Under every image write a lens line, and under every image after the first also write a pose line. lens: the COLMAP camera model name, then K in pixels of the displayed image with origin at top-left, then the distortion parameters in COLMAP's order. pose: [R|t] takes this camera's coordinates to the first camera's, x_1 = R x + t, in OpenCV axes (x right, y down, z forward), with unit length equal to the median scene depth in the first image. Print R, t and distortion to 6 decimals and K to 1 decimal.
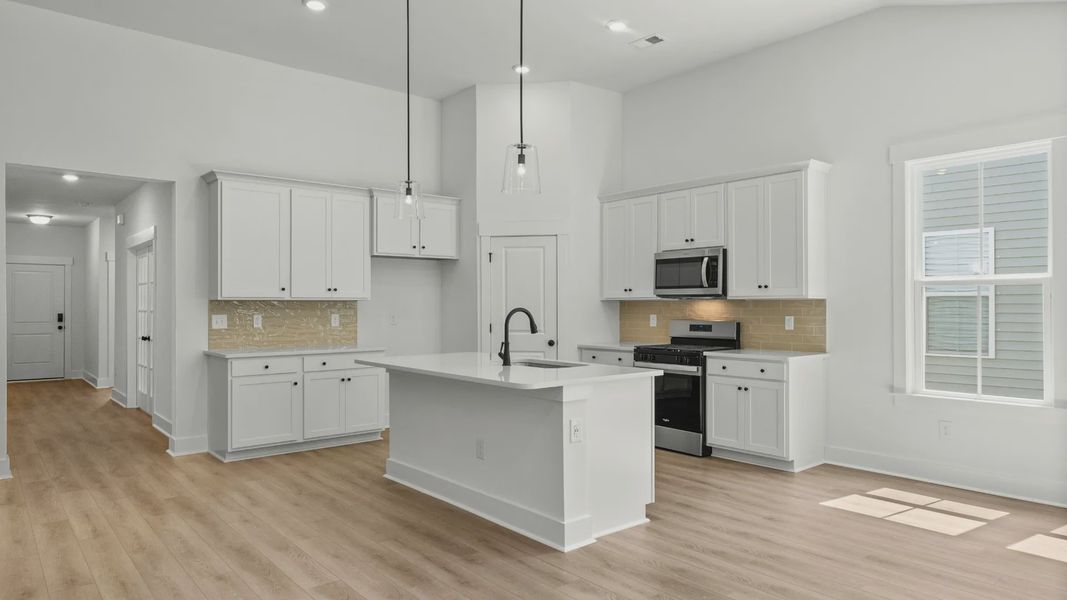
lens RADIAL K [[654.8, 0, 533.5], [0, 654.8, 300.0], [0, 0, 1]] dist [-0.002496, -0.001359]
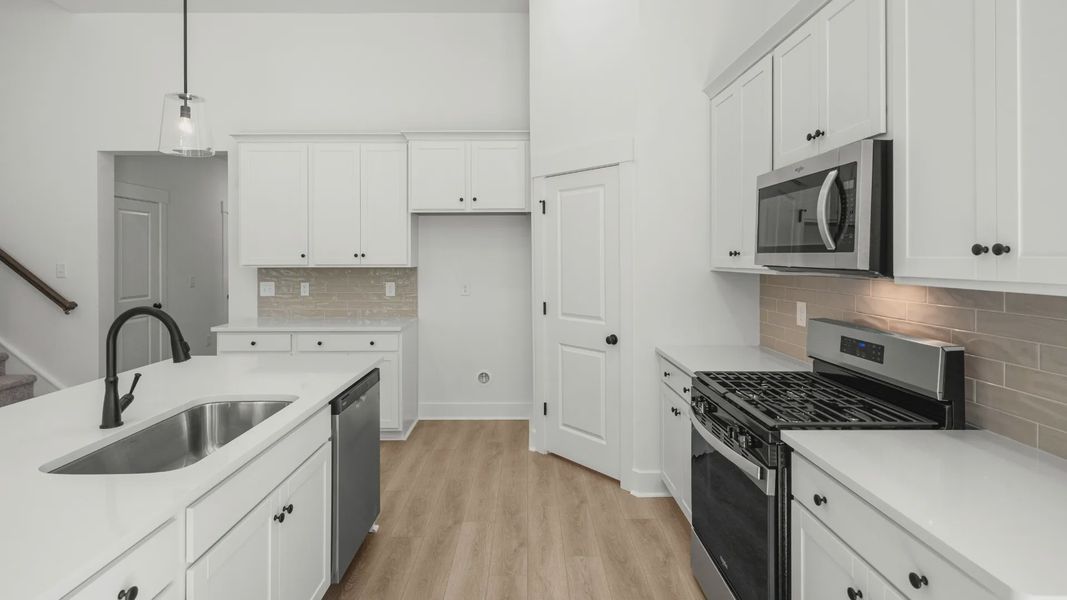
lens RADIAL K [[516.6, 0, 532.9], [0, 516.6, 260.4], [0, 0, 1]] dist [0.000021, -0.000019]
pose [[0.770677, 0.004819, -0.637208, 0.302574], [0.004980, 0.999895, 0.013585, -0.017443], [0.637207, -0.013643, 0.770572, 0.626052]]
